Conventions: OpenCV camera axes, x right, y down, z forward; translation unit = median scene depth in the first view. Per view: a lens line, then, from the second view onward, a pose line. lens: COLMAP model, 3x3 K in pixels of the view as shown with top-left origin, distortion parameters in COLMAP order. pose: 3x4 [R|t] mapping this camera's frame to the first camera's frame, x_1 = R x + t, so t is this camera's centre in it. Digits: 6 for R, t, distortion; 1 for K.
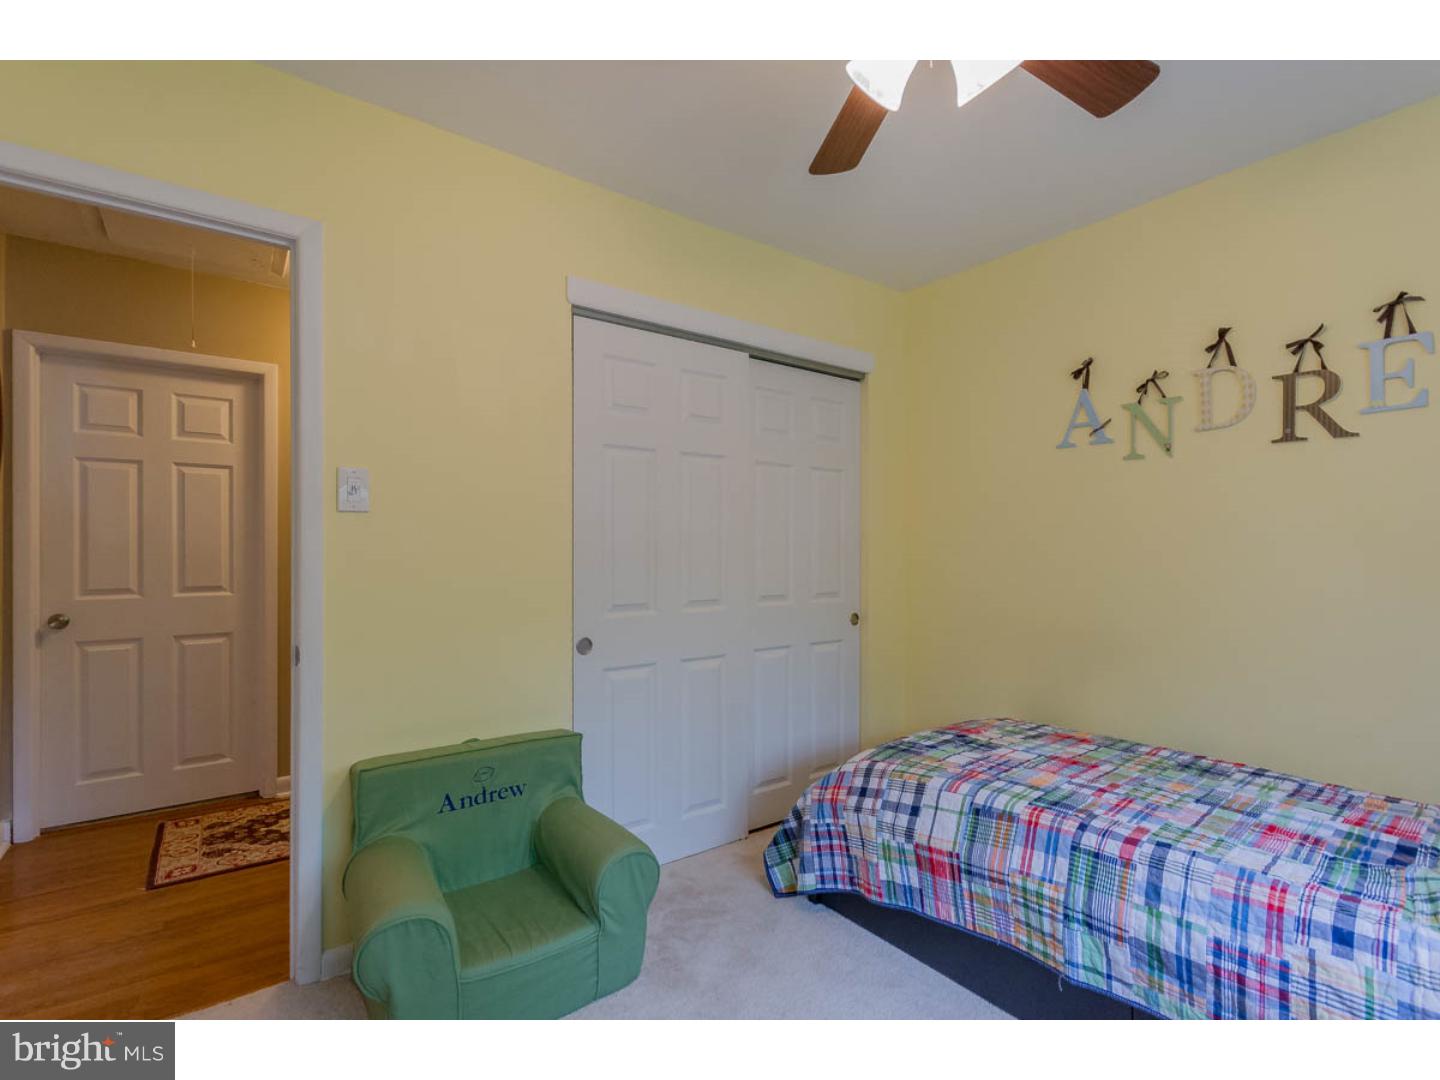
lens RADIAL K [[682.5, 0, 721.7], [0, 682.5, 552.7], [0, 0, 1]] dist [-0.001403, -0.000363]
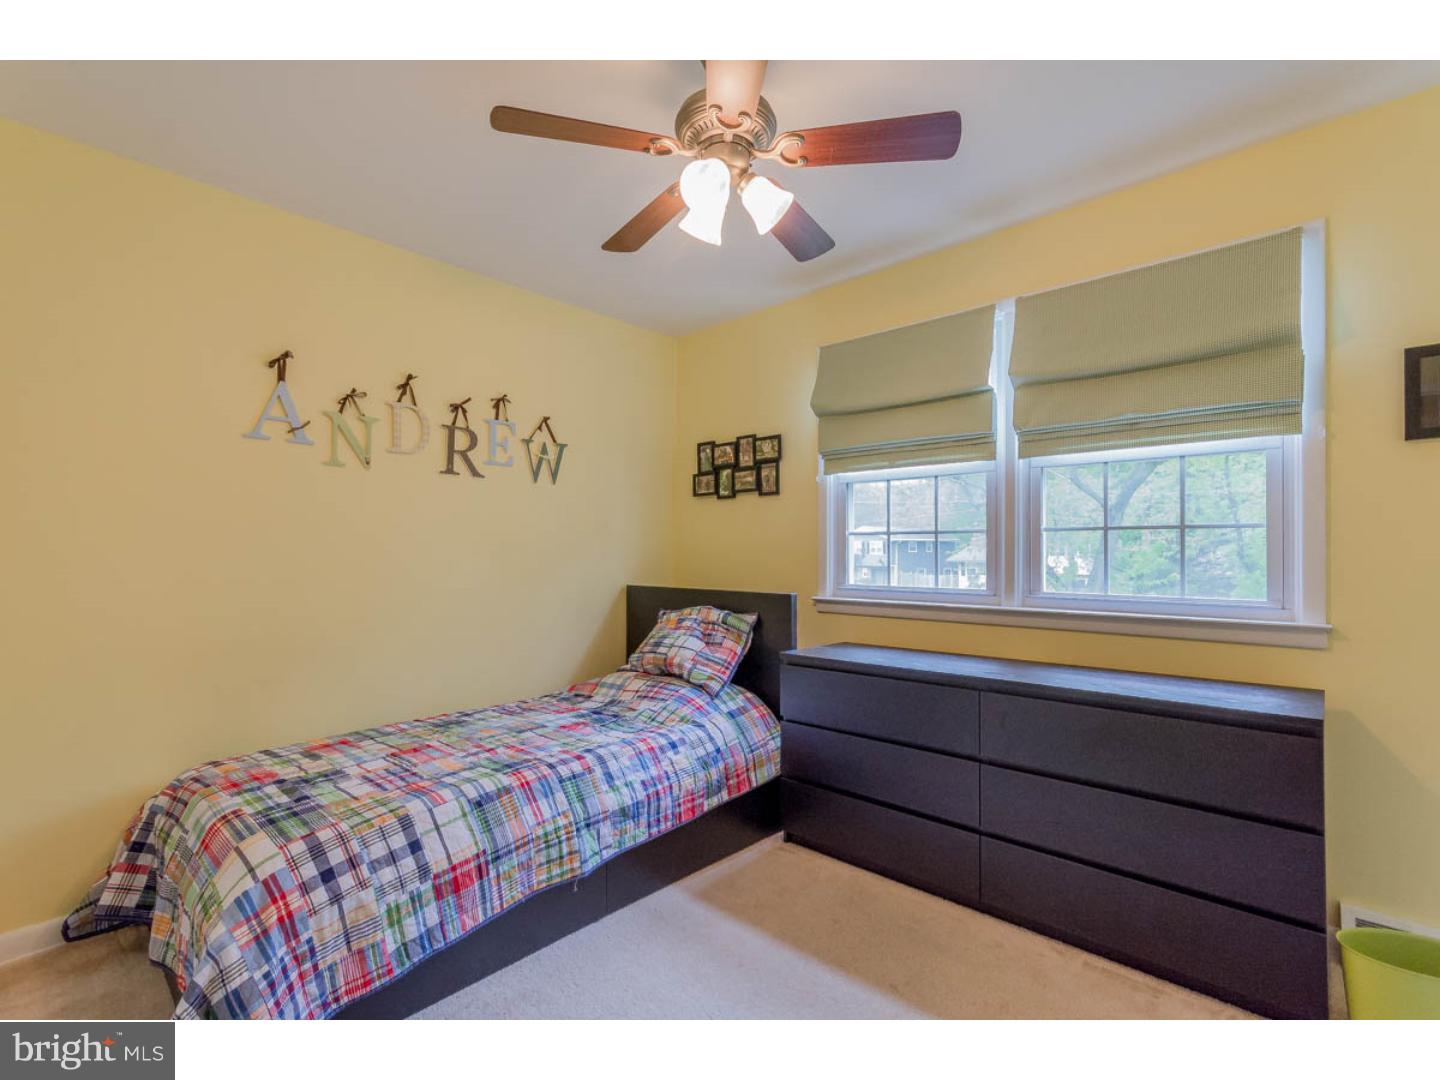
lens RADIAL K [[643.8, 0, 725.7], [0, 643.8, 554.2], [0, 0, 1]] dist [0.003052, 0.001280]
pose [[-0.188511, -0.001985, 0.982069, -0.618066], [0.008329, 0.999959, 0.003620, 0.000100], [-0.982036, 0.008862, -0.188486, 0.765833]]
